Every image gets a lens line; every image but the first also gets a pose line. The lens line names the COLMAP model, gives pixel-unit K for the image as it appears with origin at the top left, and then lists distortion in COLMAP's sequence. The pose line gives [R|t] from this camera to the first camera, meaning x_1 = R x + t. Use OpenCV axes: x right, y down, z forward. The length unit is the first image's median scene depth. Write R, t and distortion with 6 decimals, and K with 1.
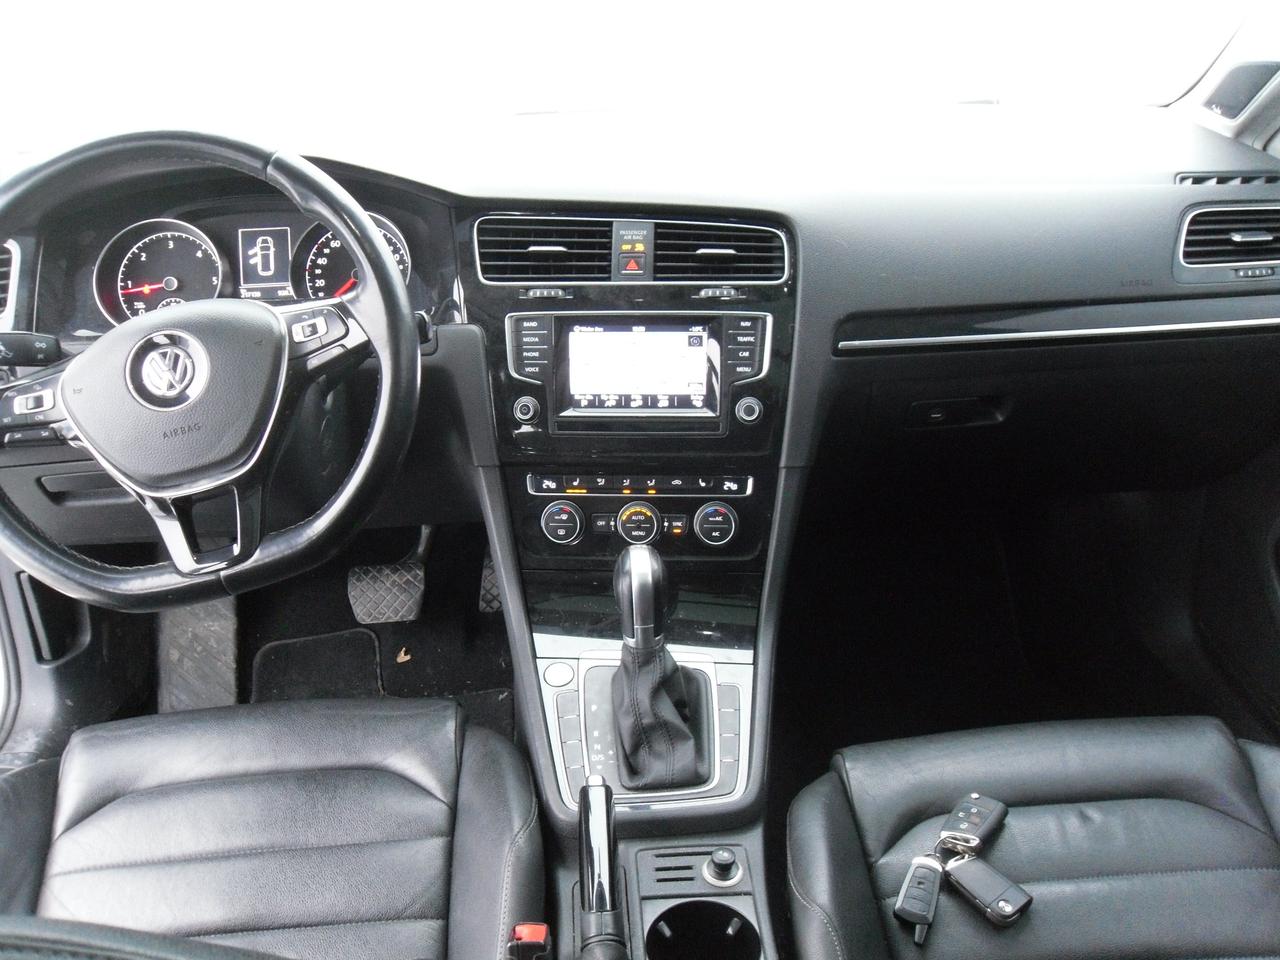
lens RADIAL K [[1286.5, 0, 639.4], [0, 1286.5, 488.7], [0, 0, 1]] dist [-0.015595, 0.000000]
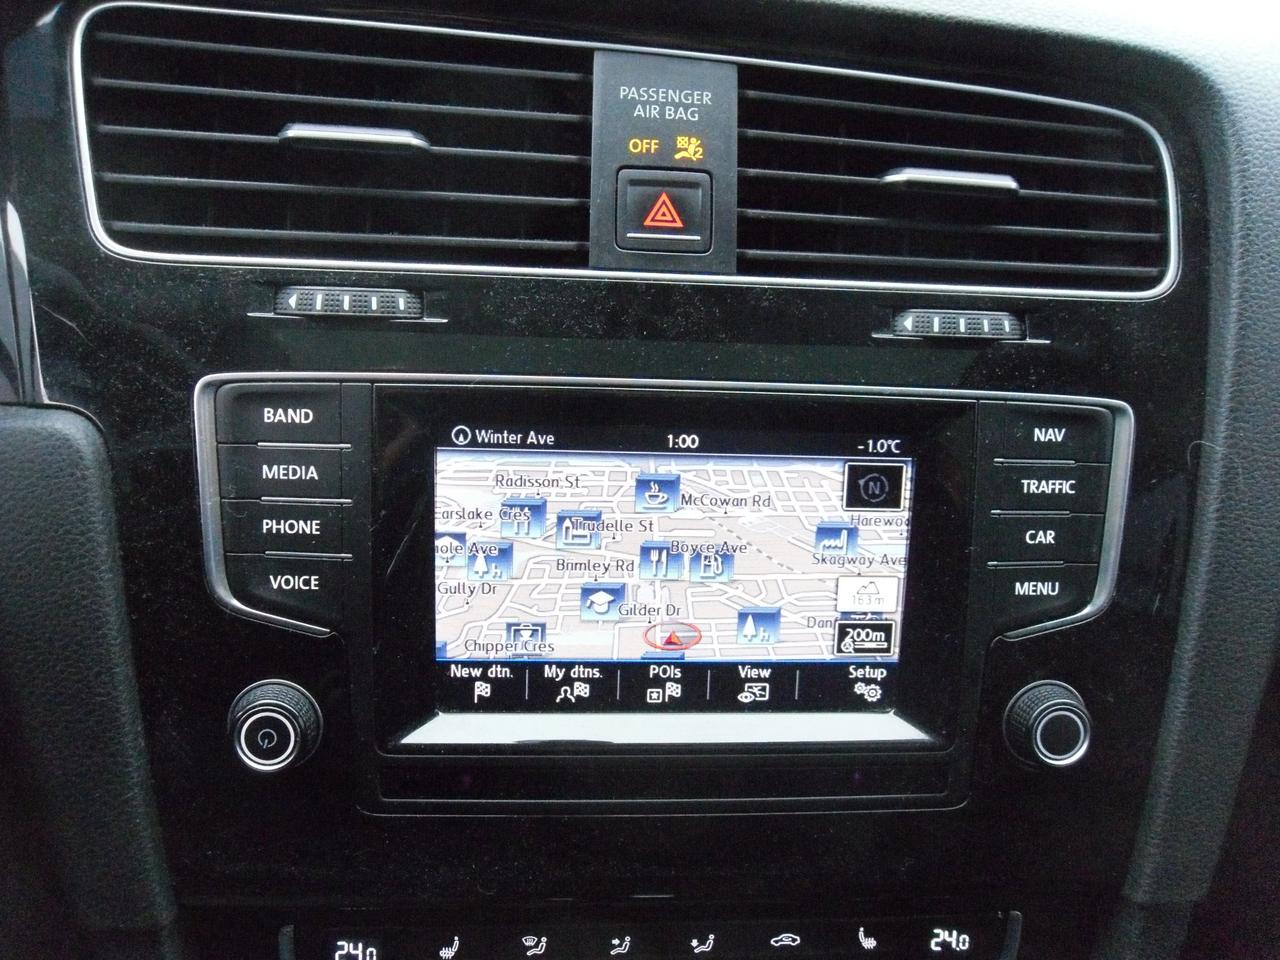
lens RADIAL K [[1286.5, 0, 648.7], [0, 1286.5, 472.5], [0, 0, 1]] dist [-0.015595, 0.000000]
pose [[0.982821, 0.008944, 0.184344, -0.060135], [-0.021017, 0.997752, 0.063639, -0.134811], [-0.183360, -0.066420, 0.980799, 0.720653]]
